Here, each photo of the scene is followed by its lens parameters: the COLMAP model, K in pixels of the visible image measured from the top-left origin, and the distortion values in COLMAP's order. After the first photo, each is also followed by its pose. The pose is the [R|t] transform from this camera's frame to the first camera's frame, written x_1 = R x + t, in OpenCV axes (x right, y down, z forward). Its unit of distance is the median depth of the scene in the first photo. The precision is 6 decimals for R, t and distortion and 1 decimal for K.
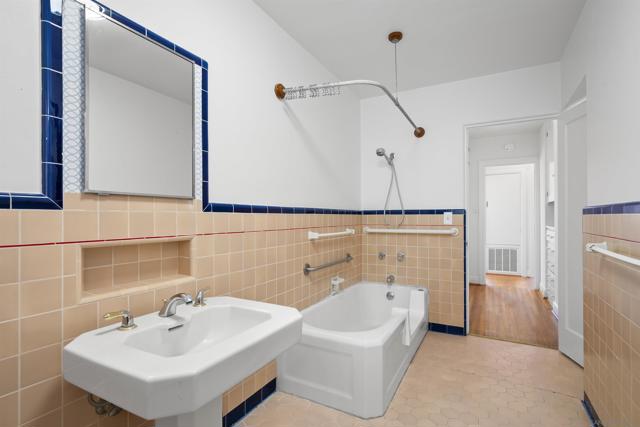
lens RADIAL K [[306.3, 0, 315.2], [0, 306.3, 216.3], [0, 0, 1]] dist [-0.001022, -0.000631]
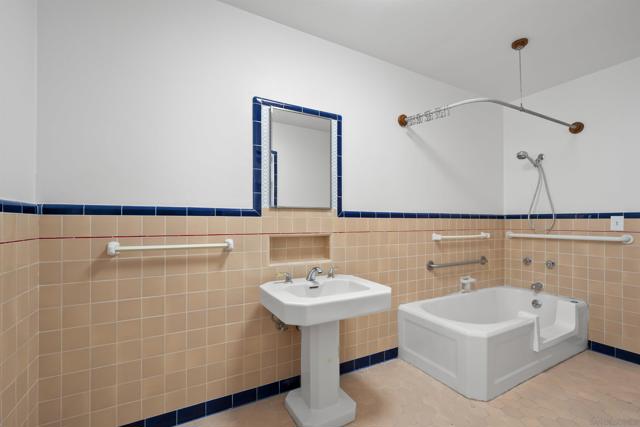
lens RADIAL K [[265.3, 0, 317.3], [0, 265.3, 222.6], [0, 0, 1]] dist [-0.004495, -0.000411]
pose [[0.841373, 0.005048, -0.540431, 0.193648], [-0.002017, 0.999979, 0.006199, 0.002977], [0.540451, -0.004126, 0.841366, -0.111110]]
